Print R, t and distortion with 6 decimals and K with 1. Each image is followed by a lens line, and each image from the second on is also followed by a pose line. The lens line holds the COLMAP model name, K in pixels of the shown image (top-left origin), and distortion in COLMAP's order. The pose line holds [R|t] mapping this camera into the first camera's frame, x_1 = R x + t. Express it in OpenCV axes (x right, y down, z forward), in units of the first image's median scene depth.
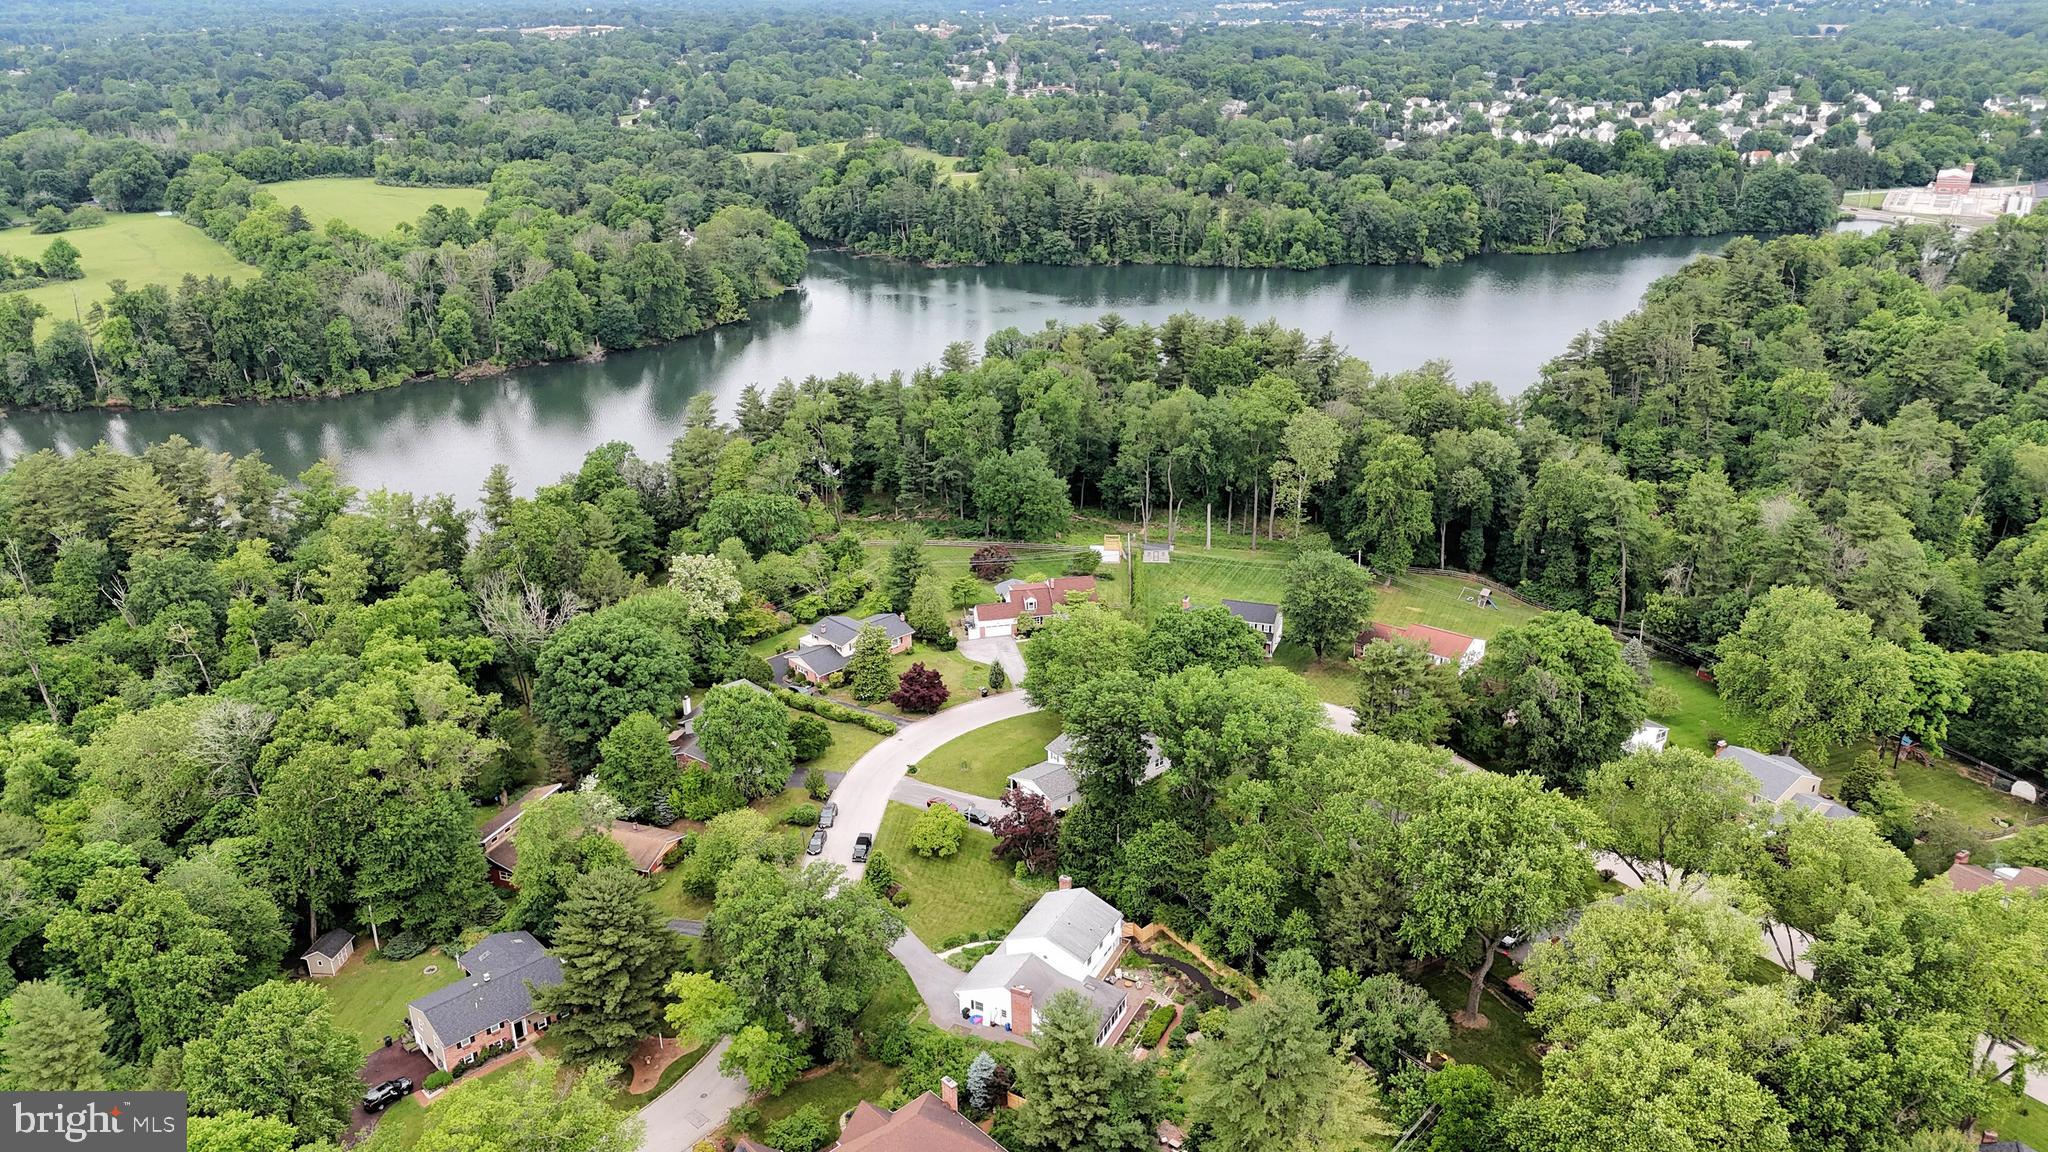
lens RADIAL K [[1439.1, 0, 1023.6], [0, 1439.1, 571.3], [0, 0, 1]] dist [0.055453, -0.010550]
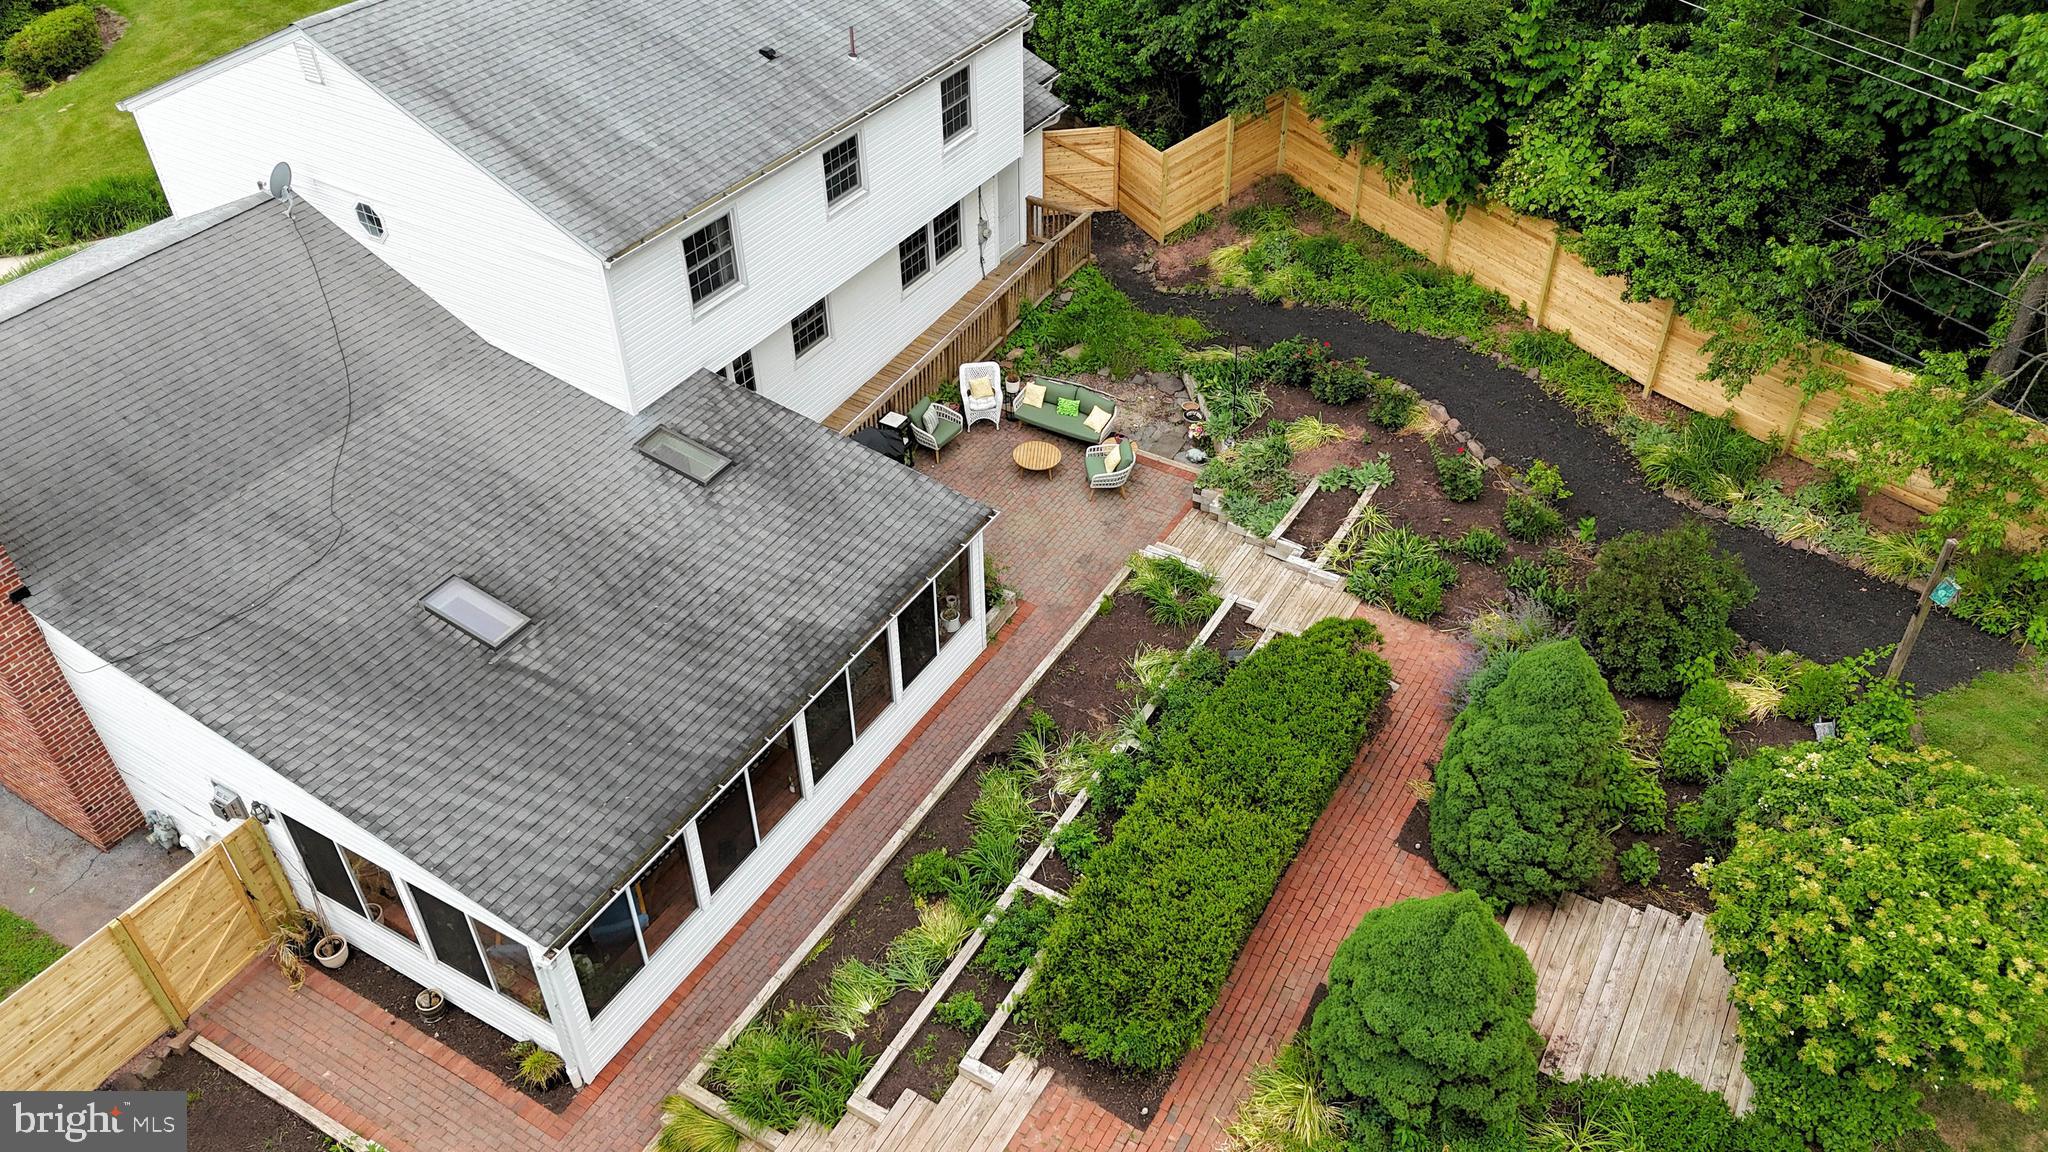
lens RADIAL K [[1439.1, 0, 1021.2], [0, 1439.1, 577.3], [0, 0, 1]] dist [0.055453, -0.010550]
pose [[0.998211, 0.045769, -0.038483, 0.077384], [-0.030737, 0.944752, 0.326343, 0.249709], [0.051293, -0.324576, 0.944468, 0.859387]]
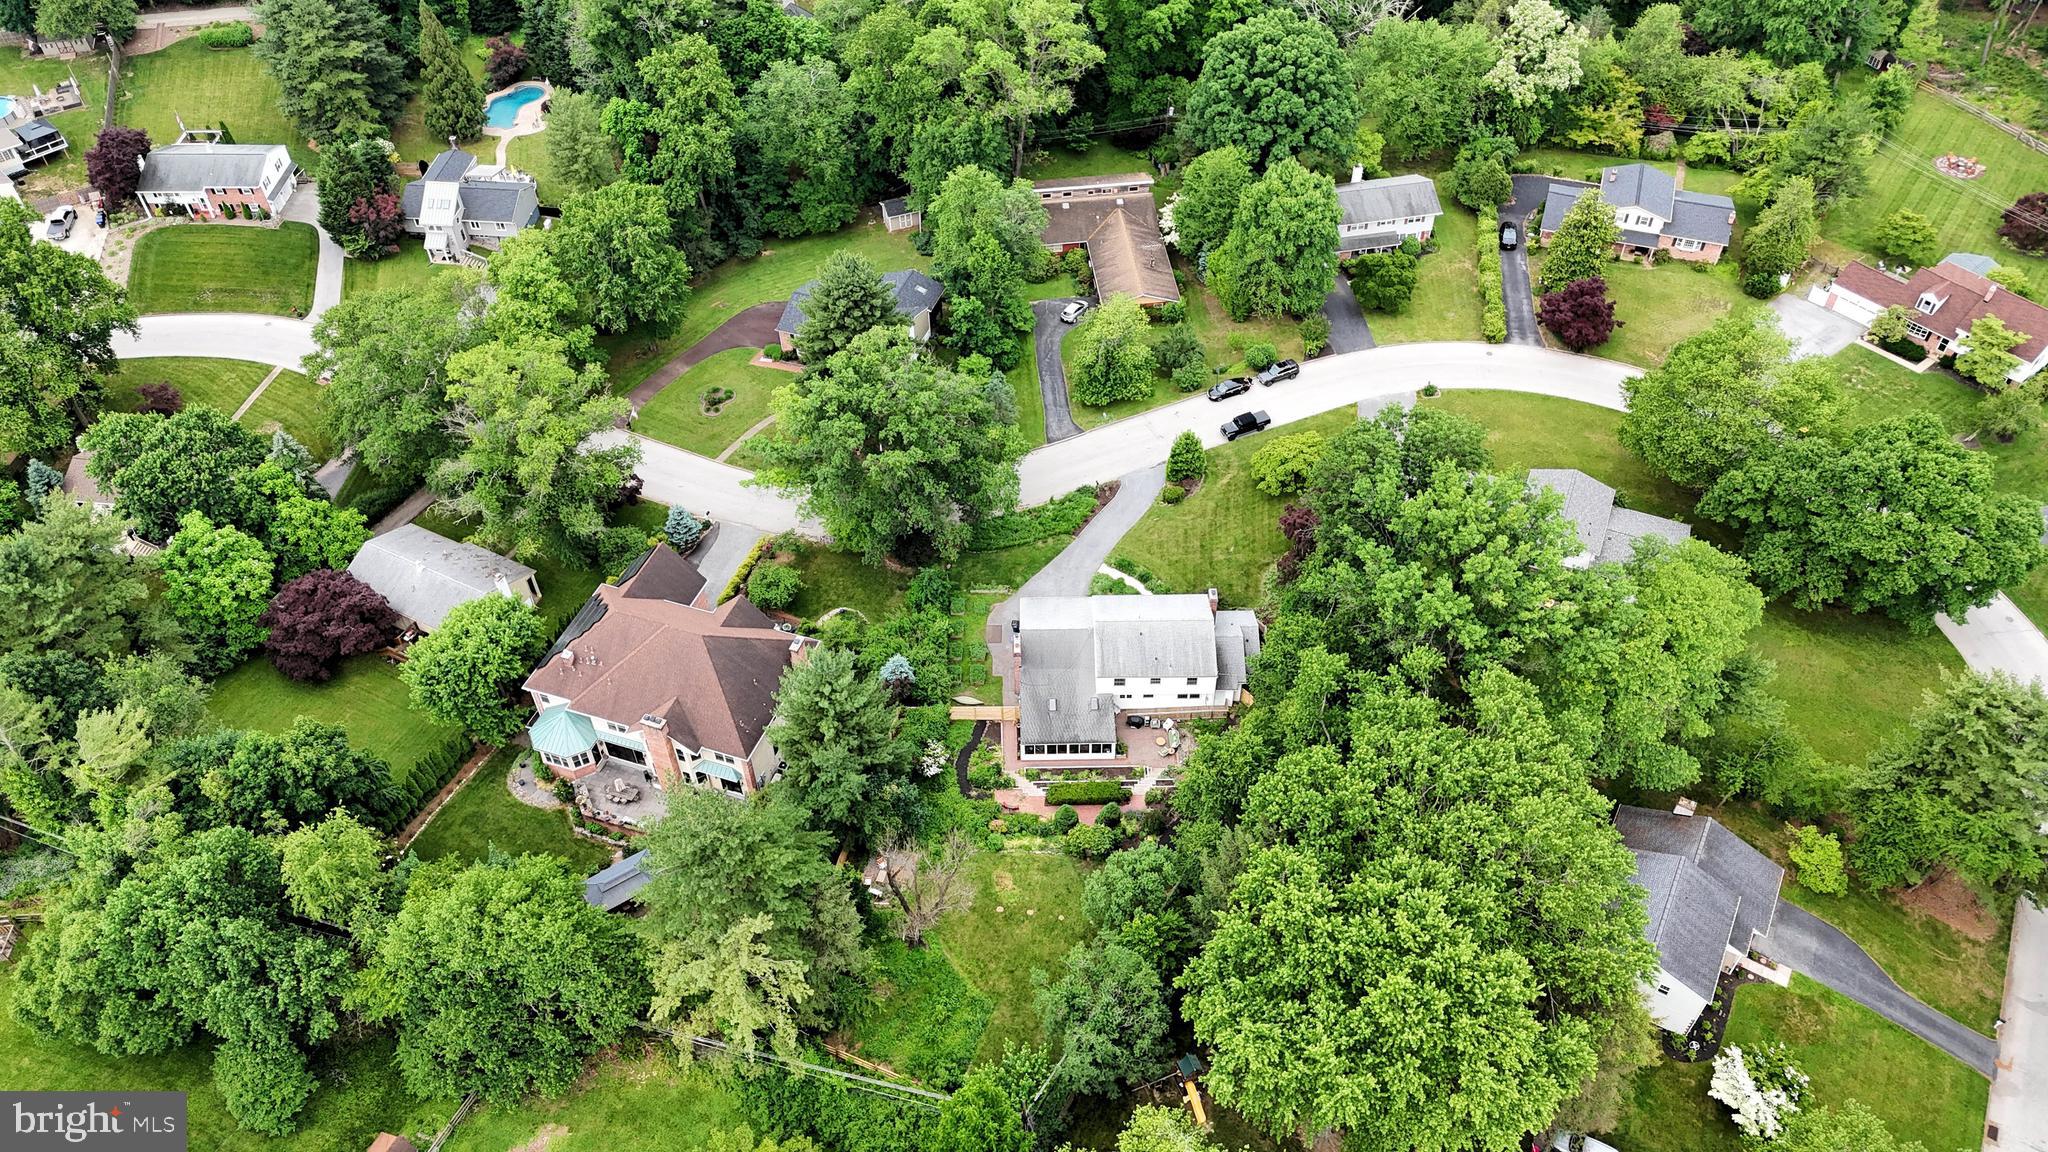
lens RADIAL K [[1439.1, 0, 1024.3], [0, 1439.1, 576.2], [0, 0, 1]] dist [0.055453, -0.010550]
pose [[0.483314, 0.665216, -0.569119, 0.431406], [-0.307806, 0.737706, 0.600871, -0.238615], [0.819551, -0.115231, 0.561301, 0.504357]]
